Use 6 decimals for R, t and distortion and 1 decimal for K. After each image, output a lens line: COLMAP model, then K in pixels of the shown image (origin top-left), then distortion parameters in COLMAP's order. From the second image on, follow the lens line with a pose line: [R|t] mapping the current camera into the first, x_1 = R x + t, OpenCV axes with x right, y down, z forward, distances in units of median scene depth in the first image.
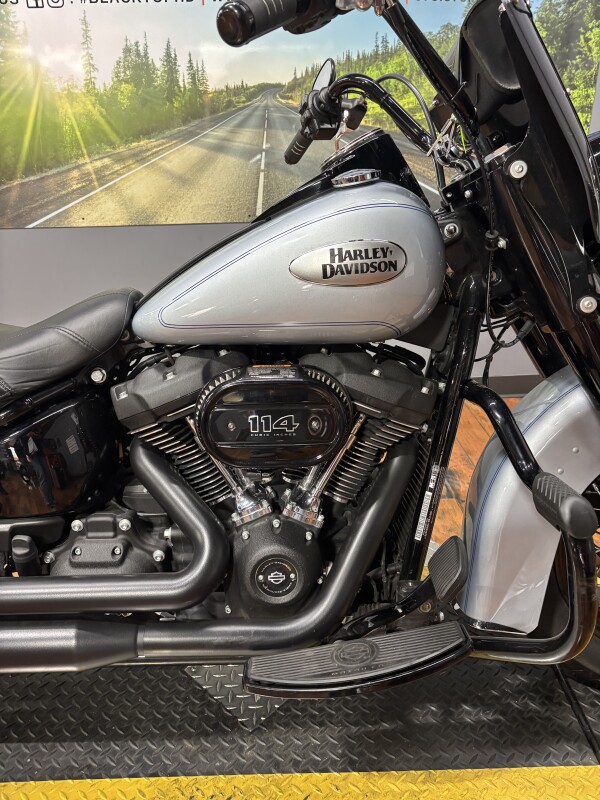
lens RADIAL K [[612.7, 0, 301.4], [0, 612.7, 402.5], [0, 0, 1]] dist [0.041419, -0.037685]
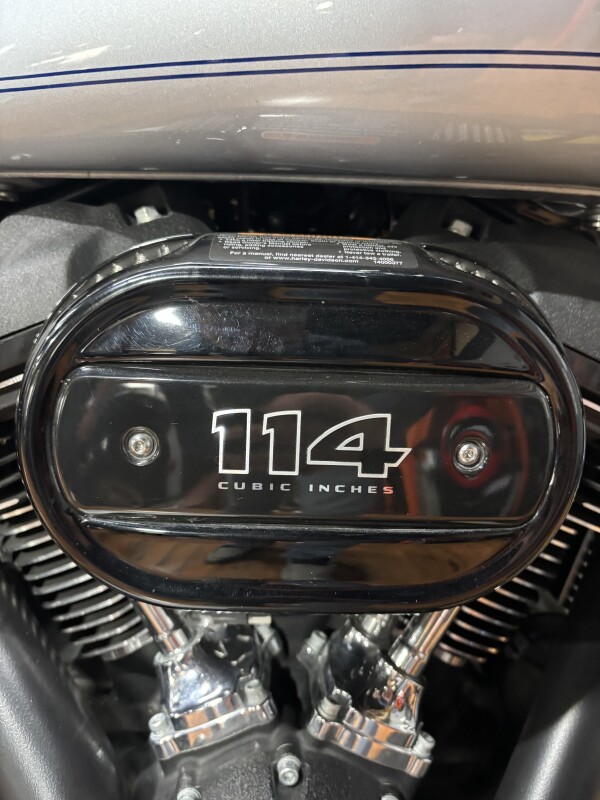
lens RADIAL K [[612.7, 0, 294.6], [0, 612.7, 401.9], [0, 0, 1]] dist [0.041419, -0.037685]
pose [[0.998726, 0.046218, 0.020247, -0.051982], [-0.045099, 0.997595, -0.052634, 0.027647], [-0.022631, 0.051654, 0.998409, 0.669930]]
